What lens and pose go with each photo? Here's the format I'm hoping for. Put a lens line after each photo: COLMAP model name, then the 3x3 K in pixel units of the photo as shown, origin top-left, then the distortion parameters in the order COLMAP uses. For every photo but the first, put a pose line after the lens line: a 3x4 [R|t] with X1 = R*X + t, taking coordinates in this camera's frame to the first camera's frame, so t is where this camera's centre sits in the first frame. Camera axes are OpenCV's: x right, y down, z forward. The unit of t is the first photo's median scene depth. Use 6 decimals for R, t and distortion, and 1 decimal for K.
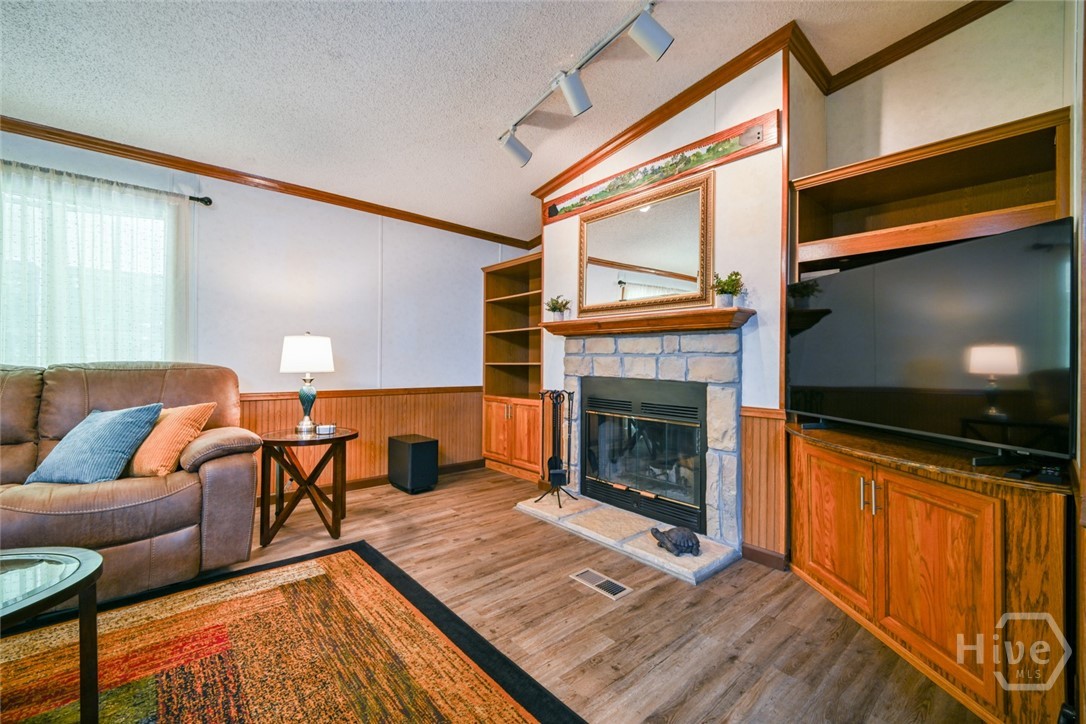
lens RADIAL K [[450.5, 0, 540.7], [0, 450.5, 358.7], [0, 0, 1]] dist [-0.008254, -0.003522]
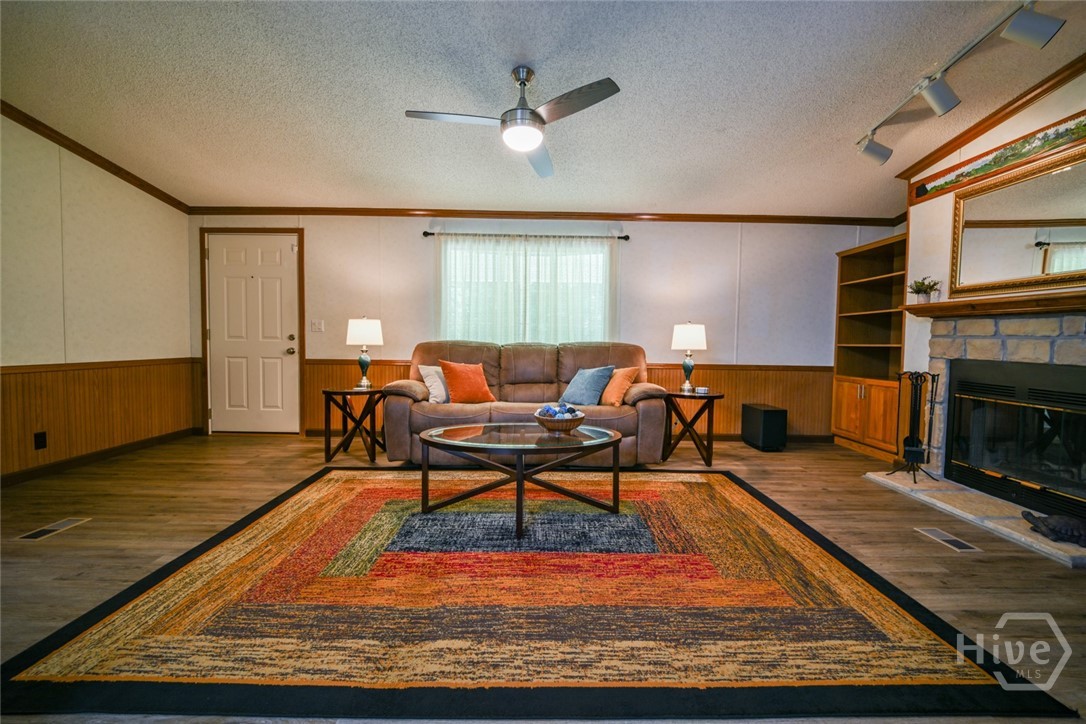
lens RADIAL K [[450.5, 0, 545.9], [0, 450.5, 361.0], [0, 0, 1]] dist [-0.008254, -0.003522]
pose [[0.764519, 0.033217, -0.643745, 0.054289], [-0.002746, 0.998830, 0.048279, -0.001128], [0.644595, -0.035142, 0.763716, -0.400640]]
